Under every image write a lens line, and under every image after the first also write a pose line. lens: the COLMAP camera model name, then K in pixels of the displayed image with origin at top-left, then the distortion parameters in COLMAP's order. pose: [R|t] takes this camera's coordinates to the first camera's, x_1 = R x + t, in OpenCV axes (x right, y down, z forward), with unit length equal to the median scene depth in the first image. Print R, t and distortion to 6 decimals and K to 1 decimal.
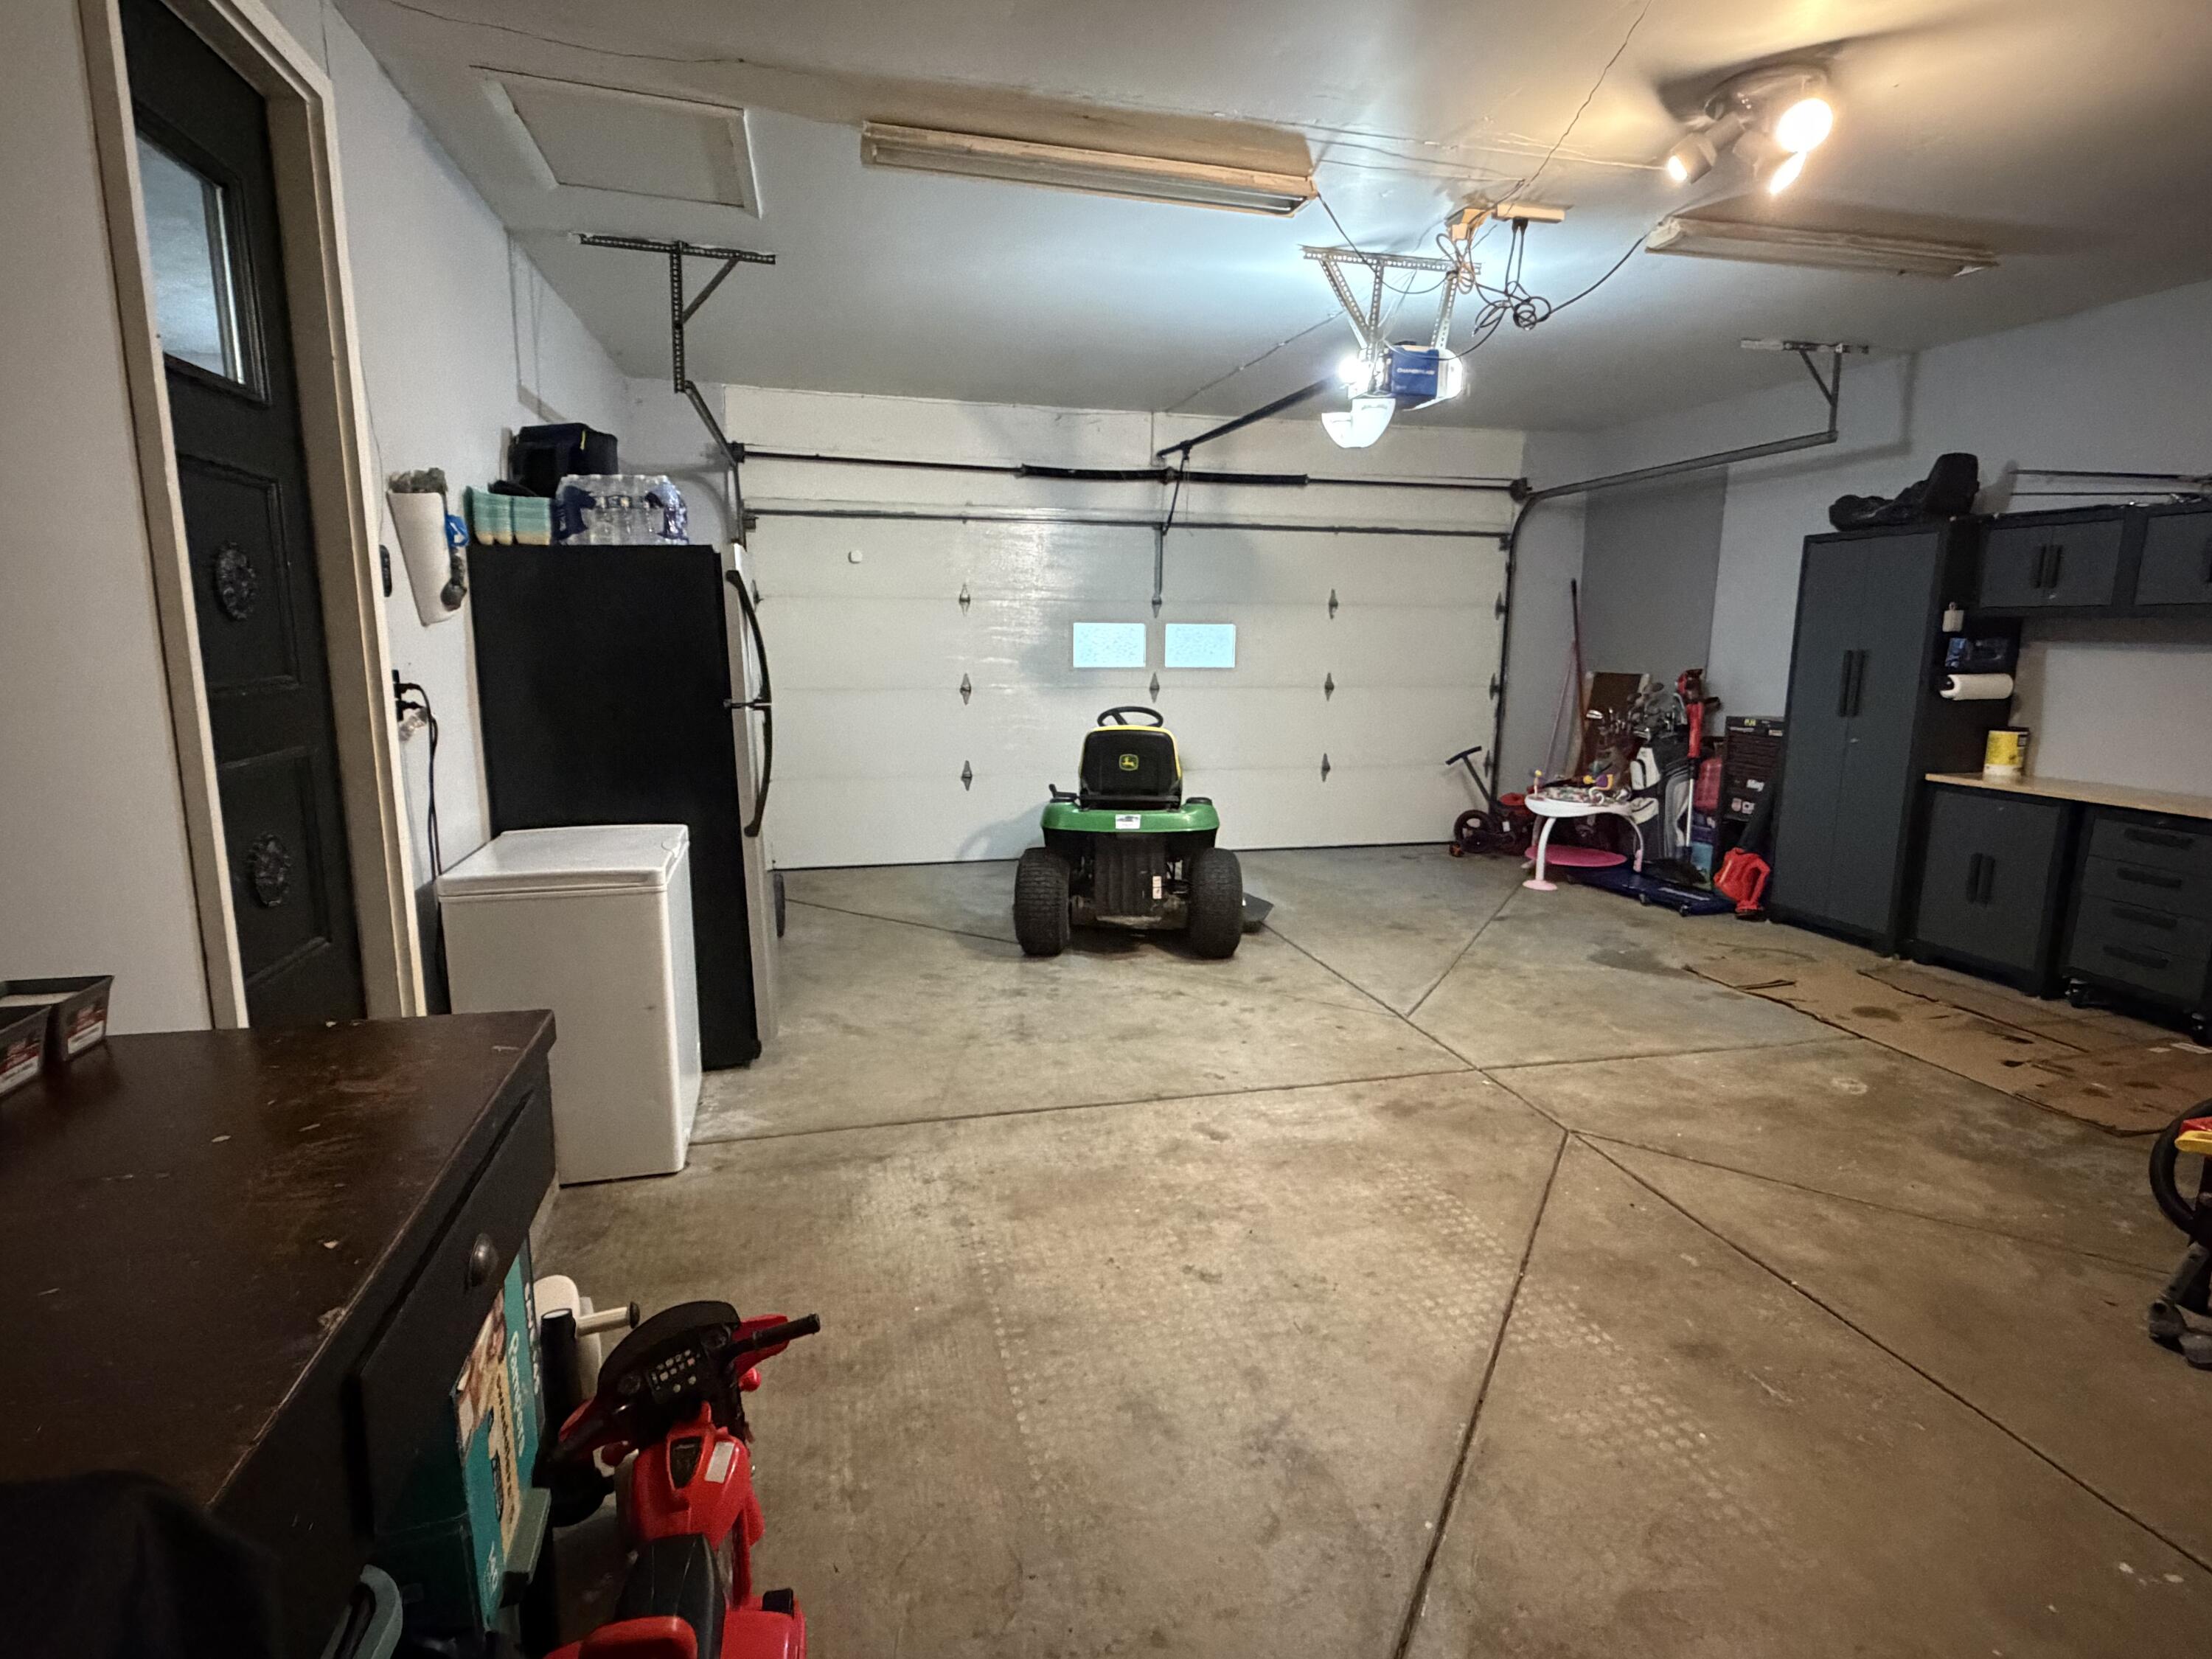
lens RADIAL K [[1141.1, 0, 1103.5], [0, 1141.1, 833.6], [0, 0, 1]] dist [-0.001819, 0.001651]
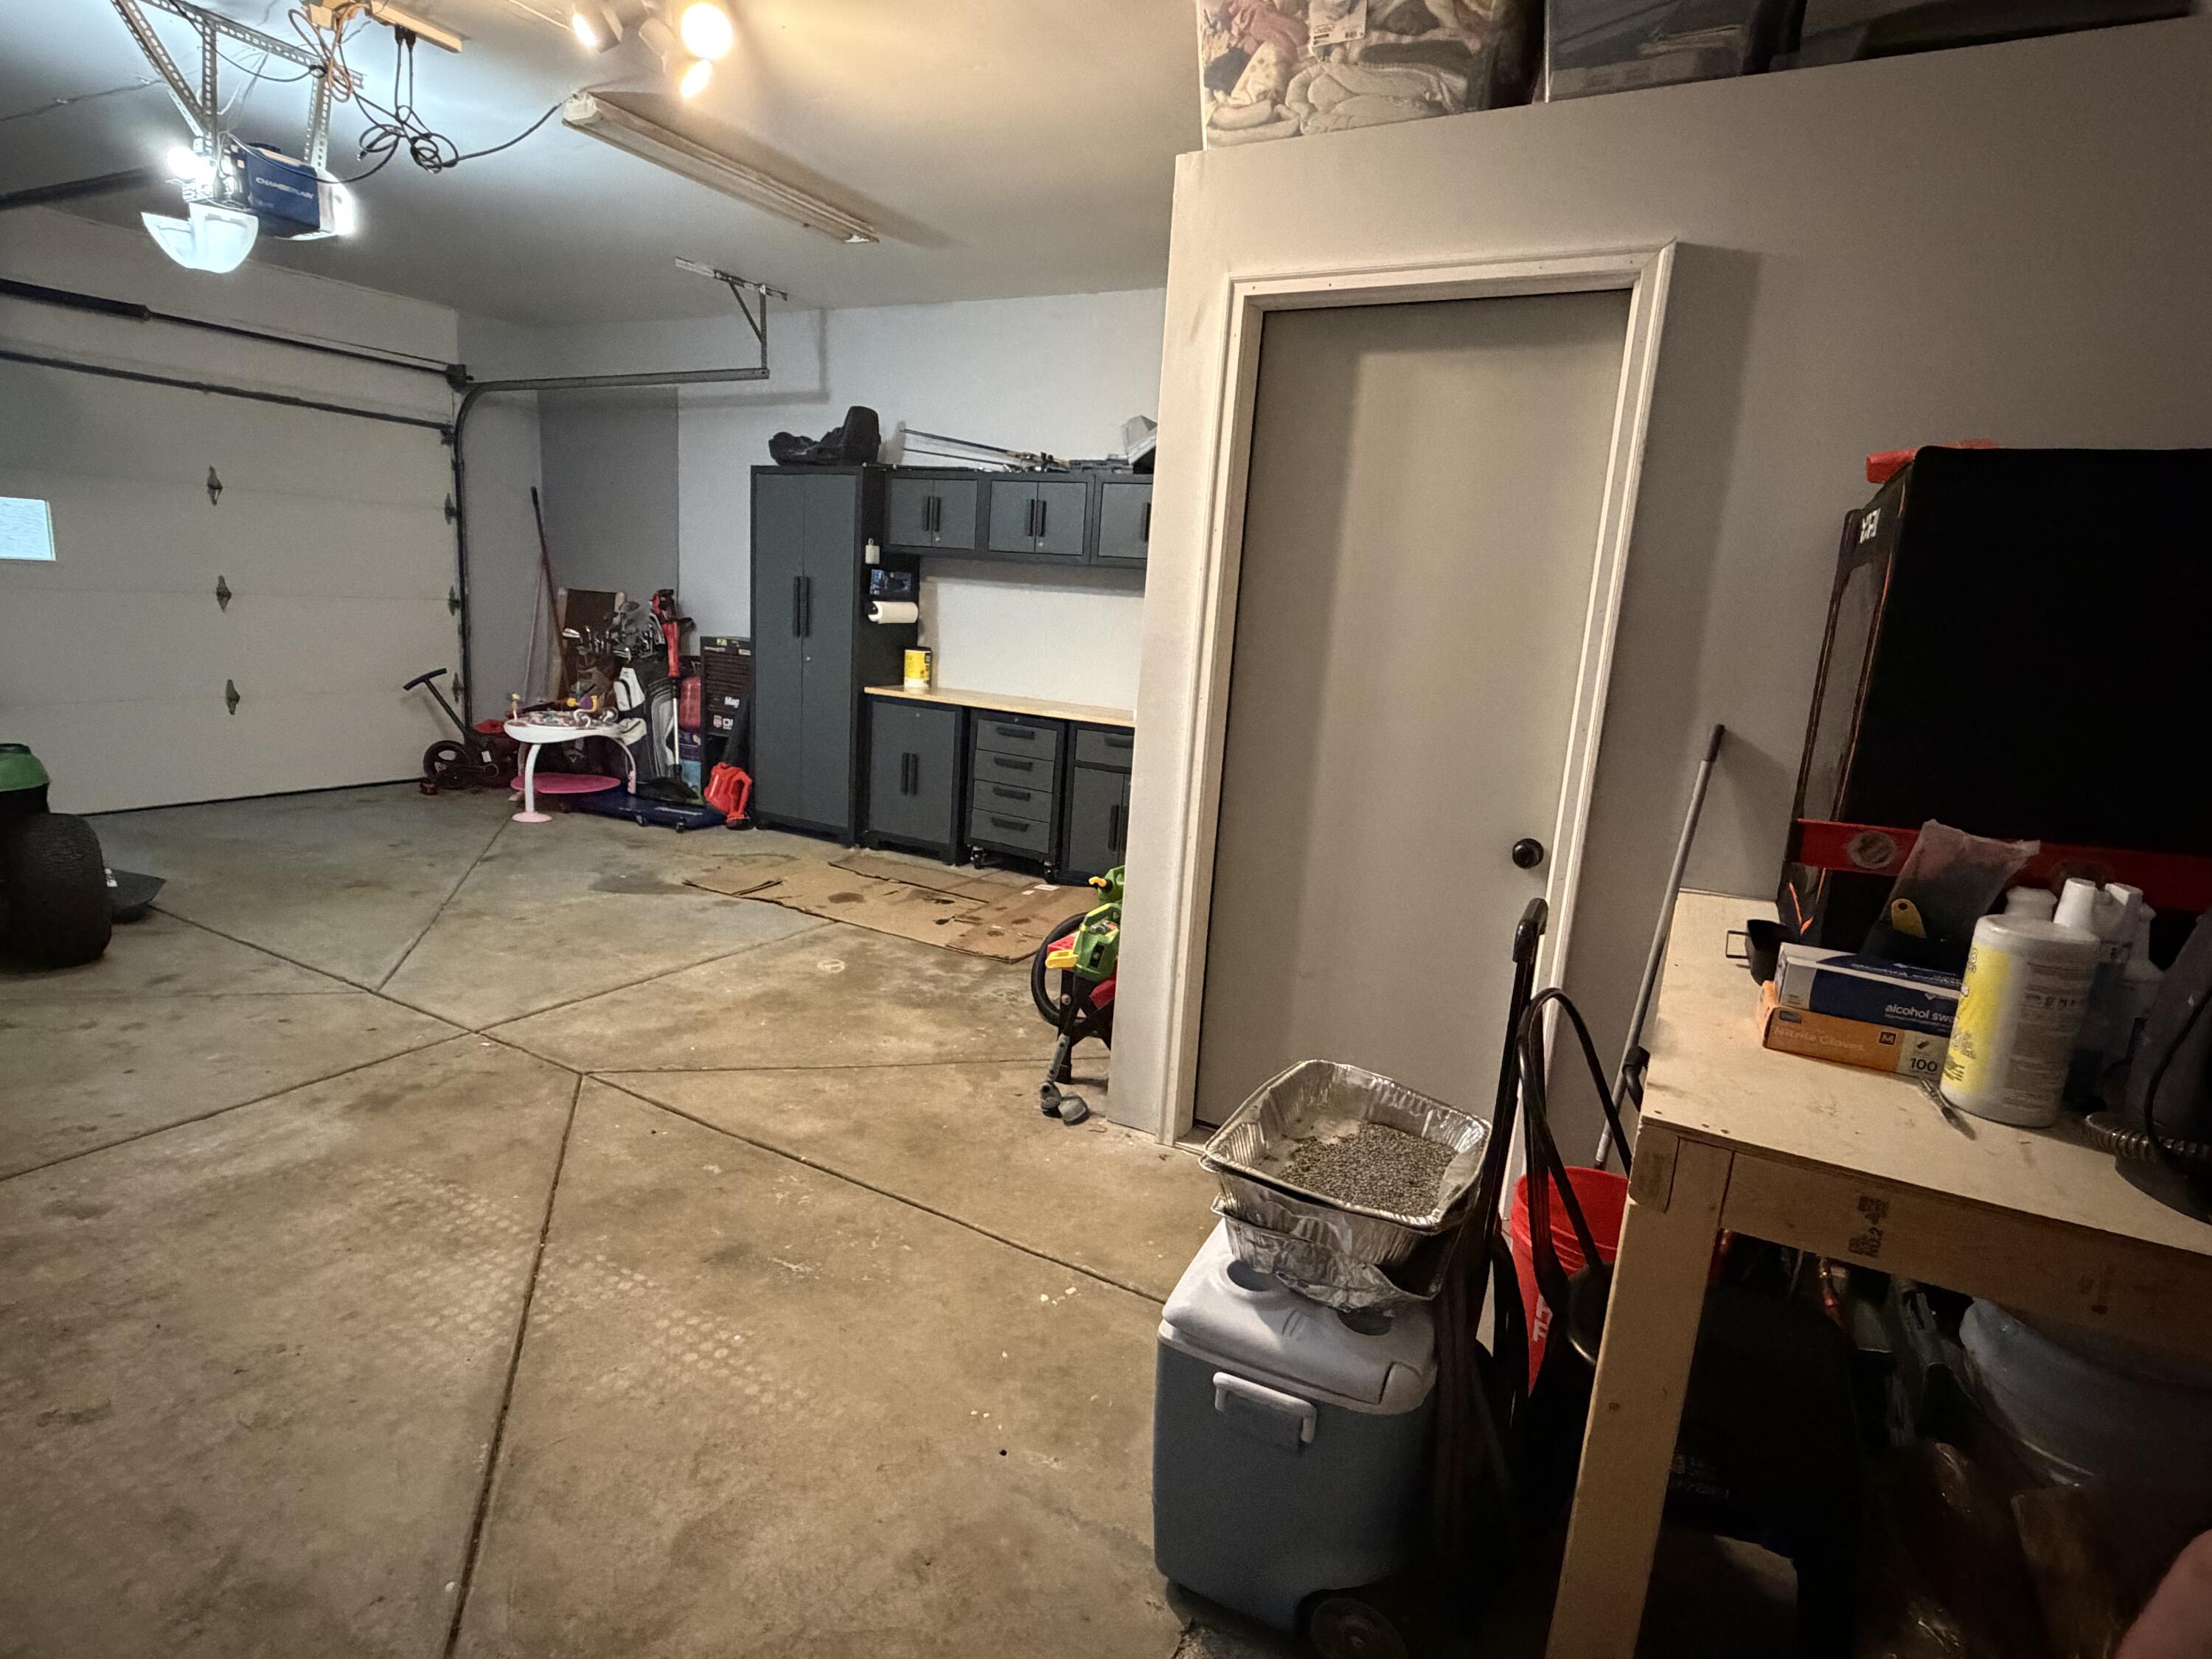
lens RADIAL K [[1141.1, 0, 1109.9], [0, 1141.1, 829.0], [0, 0, 1]] dist [-0.001819, 0.001651]
pose [[0.671916, -0.112349, 0.732056, 0.030140], [0.067030, 0.993596, 0.090965, 0.002679], [-0.737588, -0.012051, 0.675144, 0.039693]]
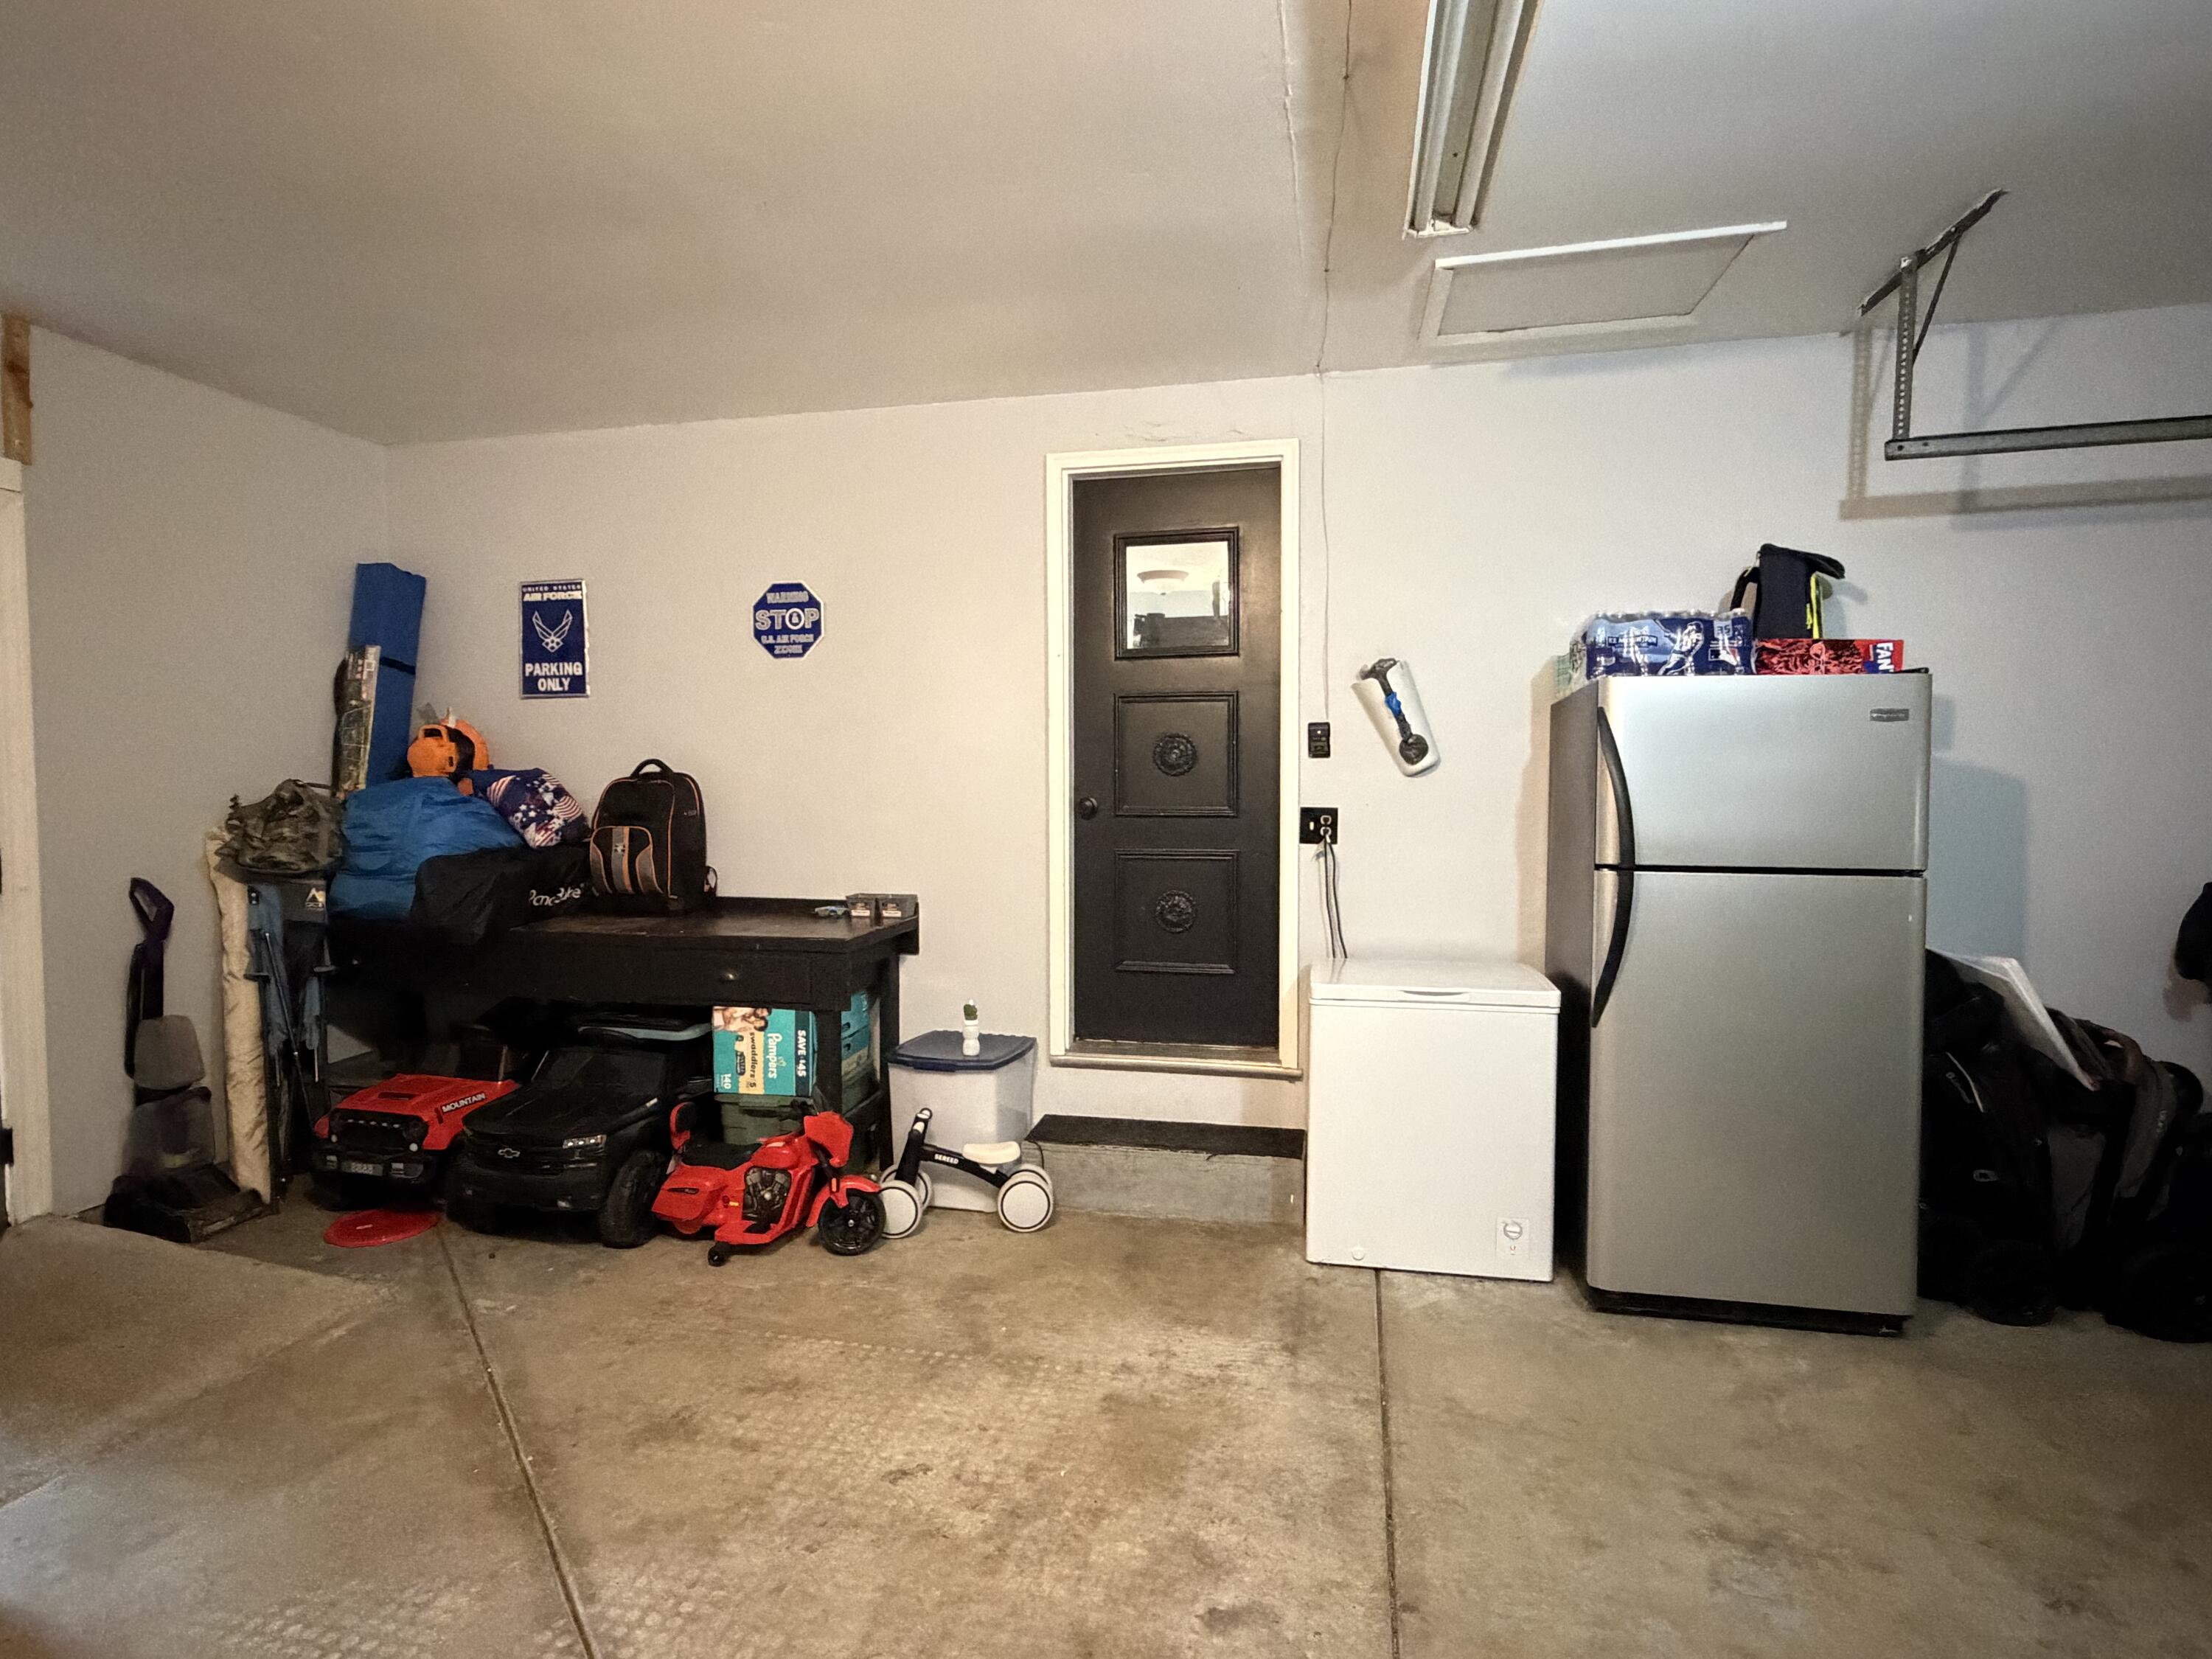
lens RADIAL K [[1141.1, 0, 1098.2], [0, 1141.1, 833.9], [0, 0, 1]] dist [-0.001819, 0.001651]
pose [[-0.439270, 0.034296, -0.897700, 0.578284], [-0.158870, 0.980555, 0.115201, -0.169816], [0.884196, 0.193222, -0.425280, 1.009154]]
